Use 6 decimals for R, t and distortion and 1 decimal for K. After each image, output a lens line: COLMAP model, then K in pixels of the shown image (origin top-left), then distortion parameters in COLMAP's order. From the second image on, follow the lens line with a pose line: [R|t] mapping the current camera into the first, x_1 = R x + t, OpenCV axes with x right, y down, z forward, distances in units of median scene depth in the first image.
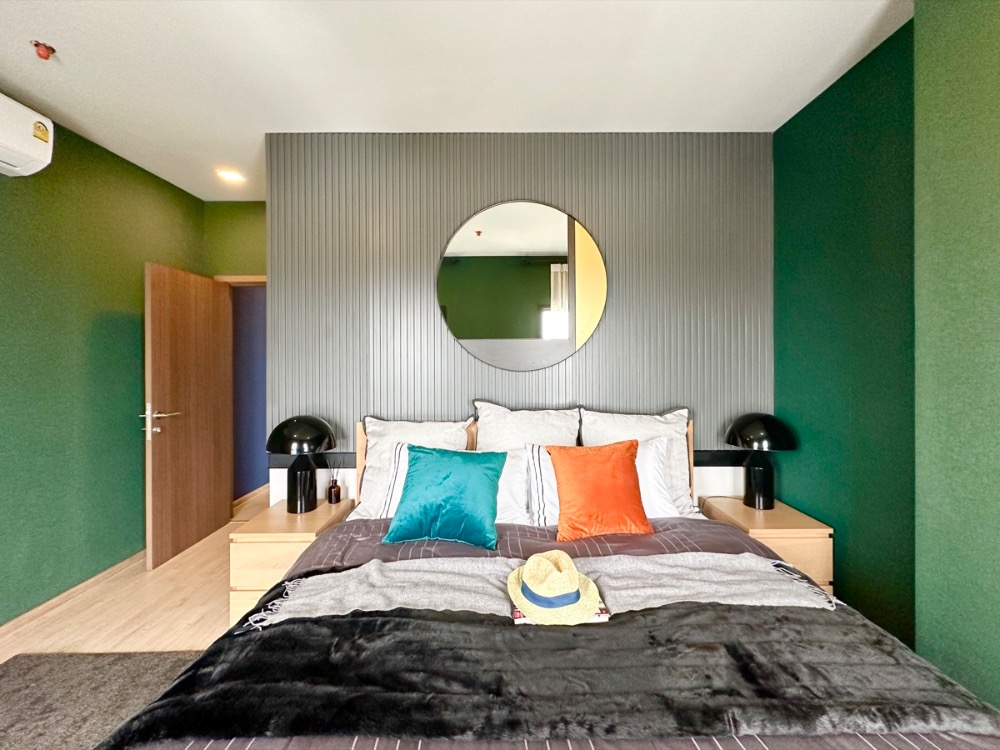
lens RADIAL K [[411.5, 0, 501.1], [0, 411.5, 371.3], [0, 0, 1]] dist [0.000114, 0.000187]
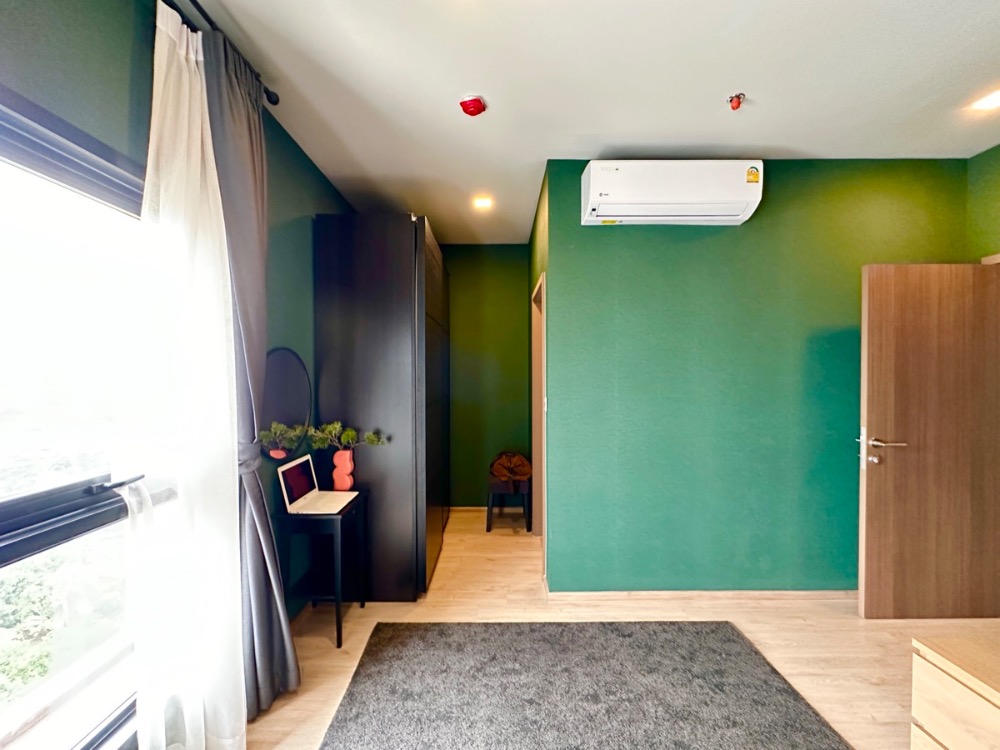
lens RADIAL K [[403.1, 0, 500.0], [0, 403.1, 379.3], [0, 0, 1]] dist [-0.001030, -0.000030]
pose [[-0.005376, 0.017681, -0.999829, -0.002140], [-0.029681, 0.999400, 0.017833, -0.017618], [0.999545, 0.029772, -0.004848, 0.249471]]
